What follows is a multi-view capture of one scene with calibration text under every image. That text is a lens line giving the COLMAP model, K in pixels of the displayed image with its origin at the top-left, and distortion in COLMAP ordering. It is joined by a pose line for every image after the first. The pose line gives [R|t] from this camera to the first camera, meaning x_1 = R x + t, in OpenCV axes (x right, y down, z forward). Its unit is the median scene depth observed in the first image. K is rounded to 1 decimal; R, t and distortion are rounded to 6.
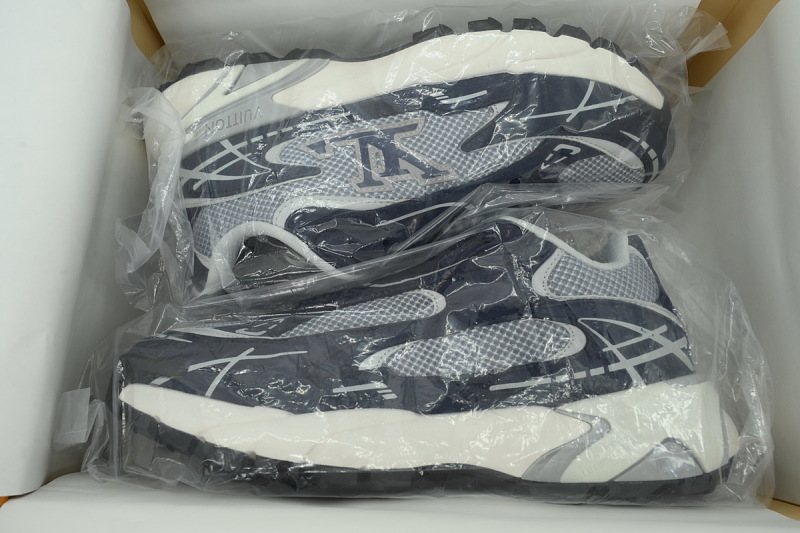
lens RADIAL K [[544.7, 0, 401.7], [0, 544.7, 267.6], [0, 0, 1]] dist [-0.018054, -0.001033]
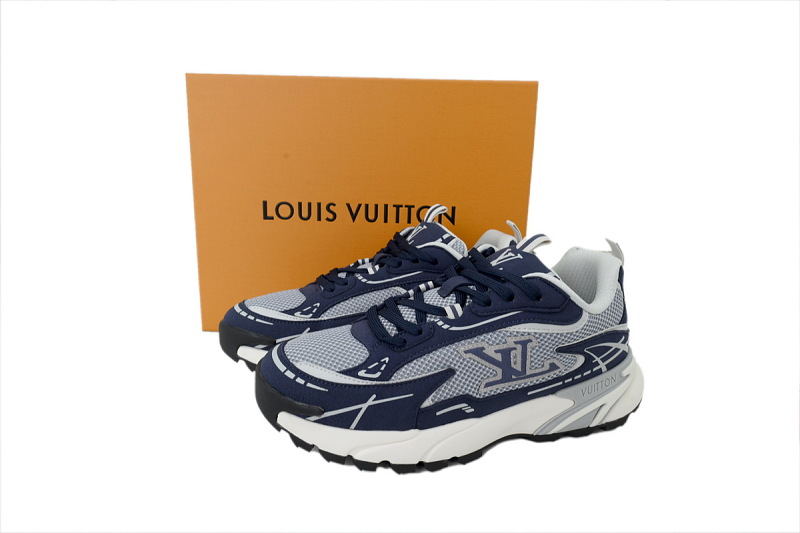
lens RADIAL K [[544.7, 0, 402.5], [0, 544.7, 270.9], [0, 0, 1]] dist [-0.018054, -0.001033]
pose [[-0.969345, -0.010113, -0.245495, 0.564749], [0.005921, -0.999824, 0.017807, 0.001283], [-0.245631, 0.015808, 0.969234, -0.268199]]
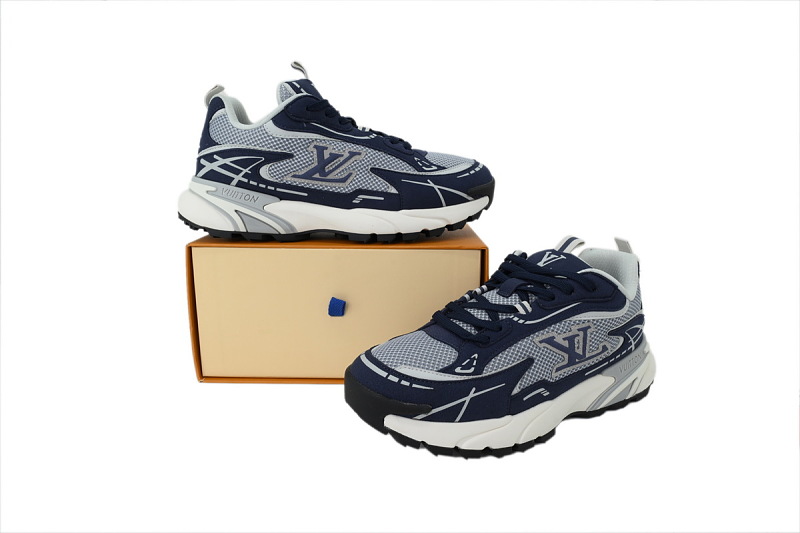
lens RADIAL K [[544.7, 0, 398.0], [0, 544.7, 264.4], [0, 0, 1]] dist [-0.018054, -0.001033]
pose [[-0.891367, 0.036253, -0.451831, 1.118521], [-0.073126, -0.995241, 0.064408, -0.026066], [-0.447345, 0.090452, 0.889776, -0.201068]]
